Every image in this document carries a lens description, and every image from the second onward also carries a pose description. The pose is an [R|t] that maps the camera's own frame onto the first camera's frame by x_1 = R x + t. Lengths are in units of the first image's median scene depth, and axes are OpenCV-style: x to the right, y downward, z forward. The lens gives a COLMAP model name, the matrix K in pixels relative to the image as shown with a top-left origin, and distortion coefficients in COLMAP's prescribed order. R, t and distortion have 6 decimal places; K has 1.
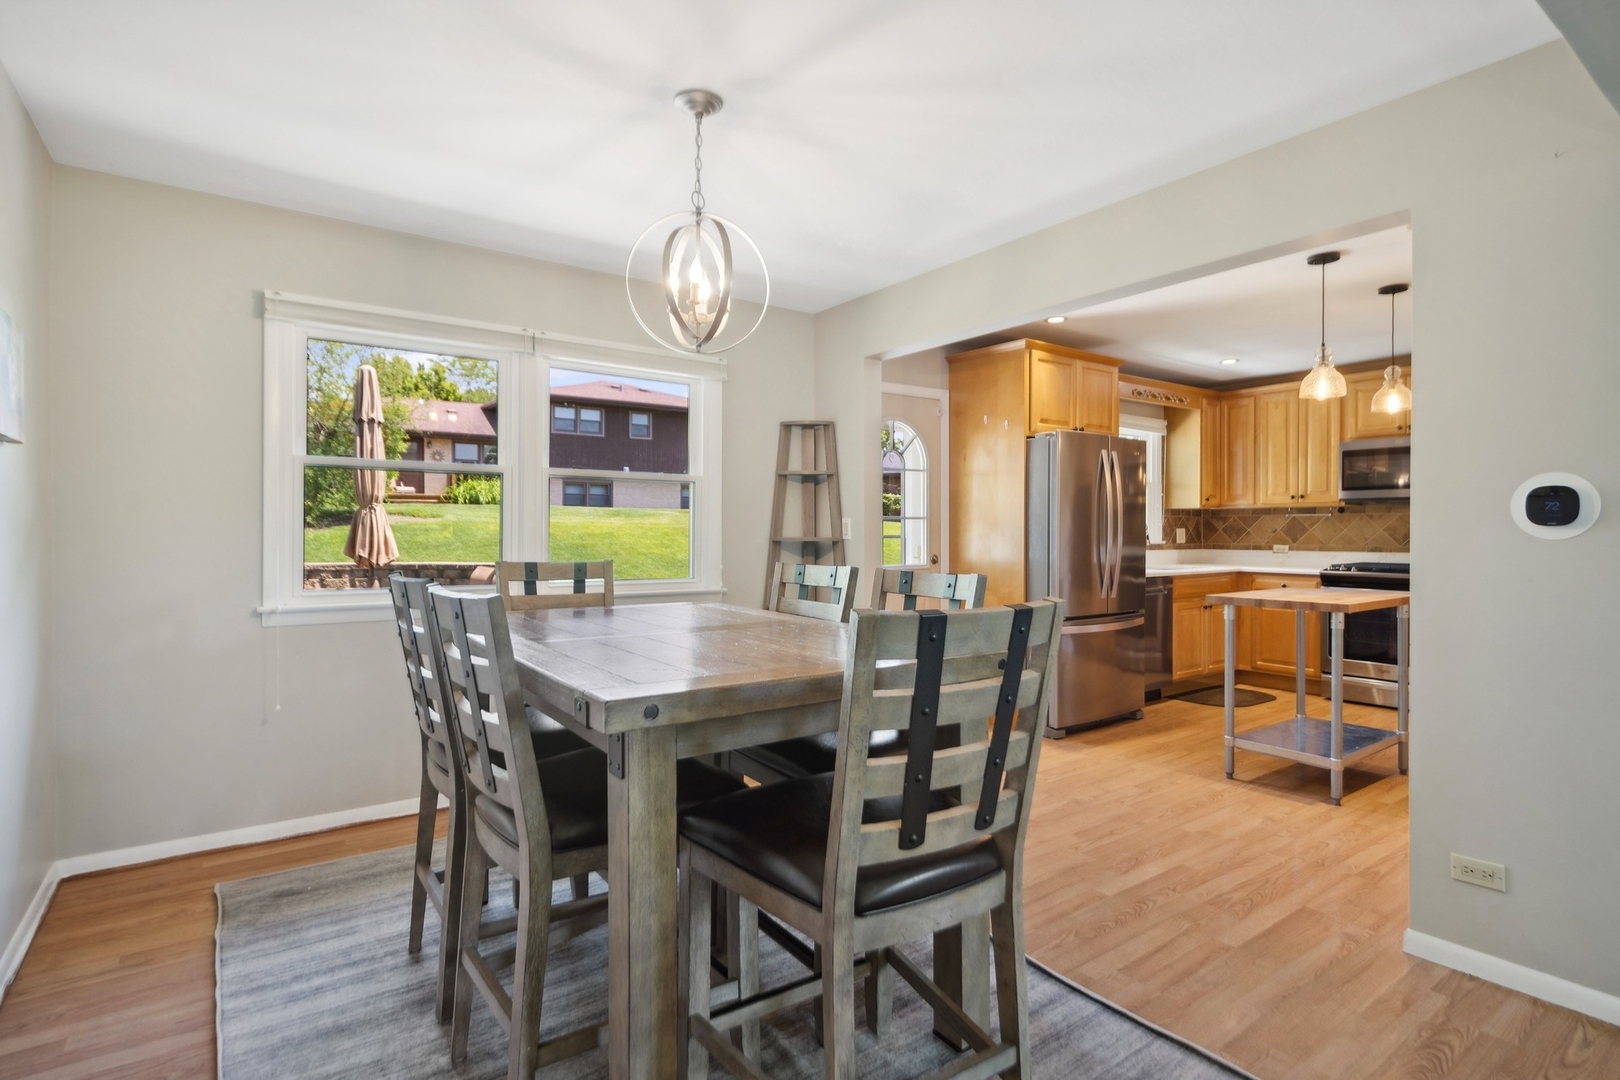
lens RADIAL K [[797.3, 0, 794.7], [0, 797.3, 541.3], [0, 0, 1]] dist [0.001906, -0.000142]
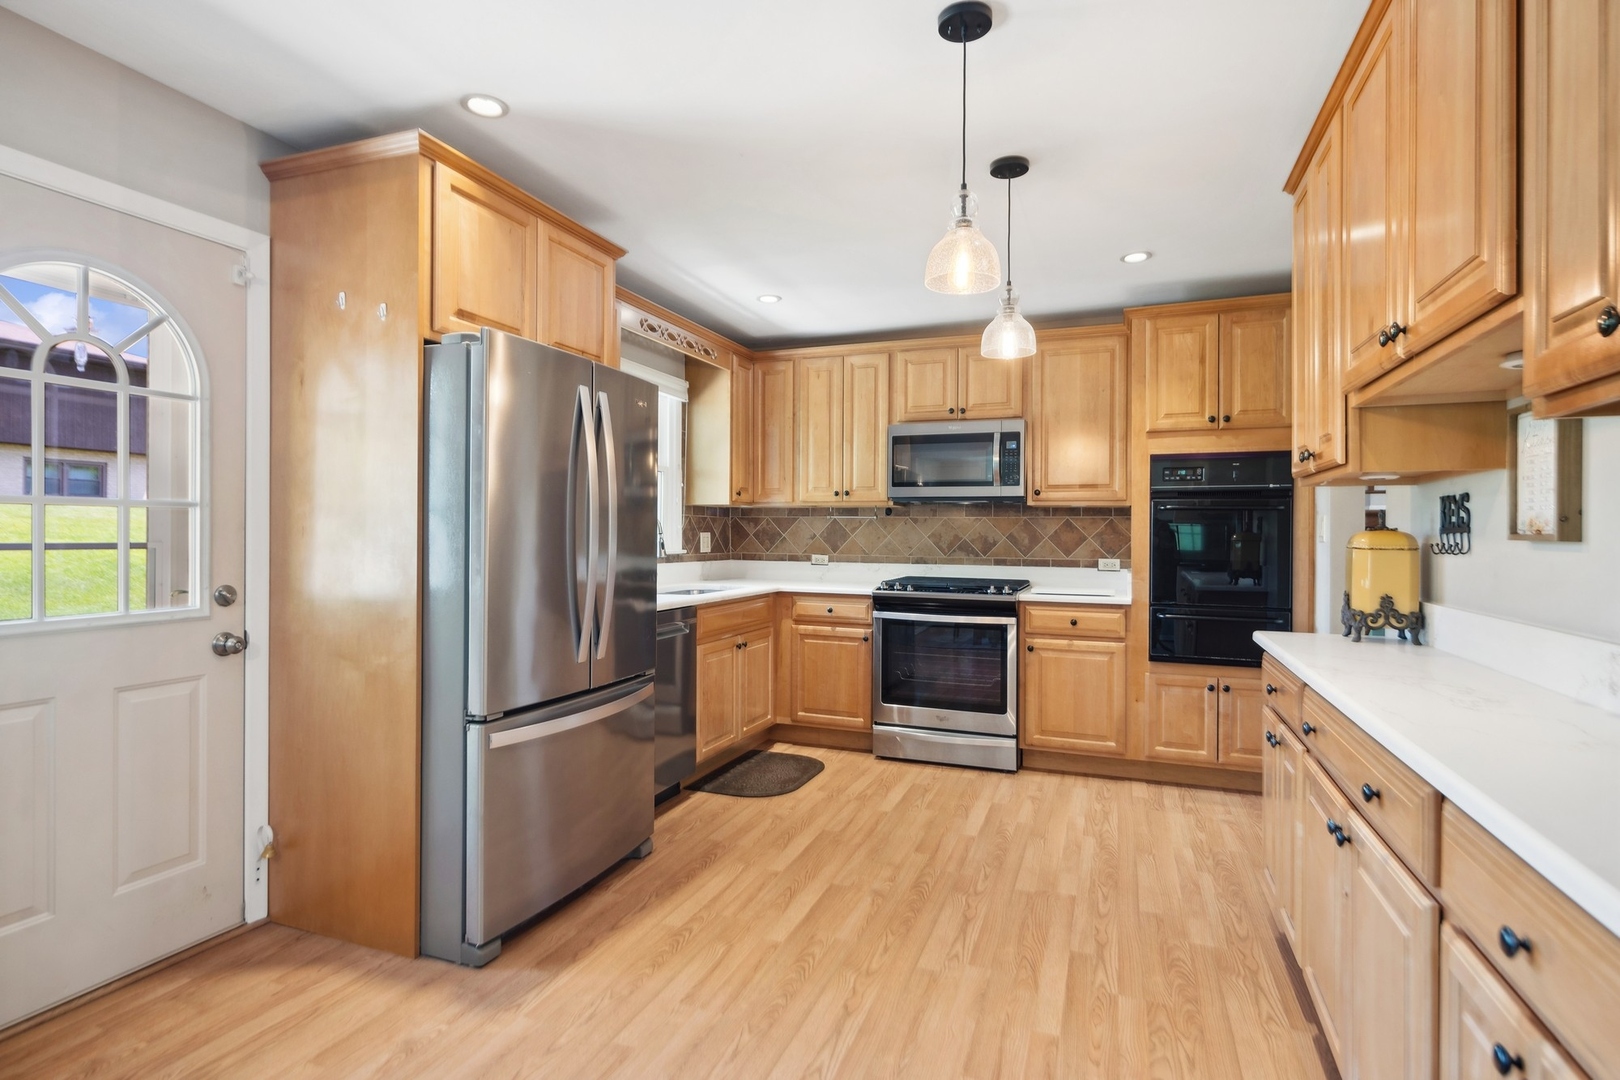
lens RADIAL K [[797.3, 0, 803.6], [0, 797.3, 536.5], [0, 0, 1]] dist [0.001906, -0.000142]
pose [[0.834667, 0.005963, 0.550723, 0.179740], [-0.001284, 0.999960, -0.008882, -0.006984], [-0.550753, 0.006707, 0.834641, 0.390030]]
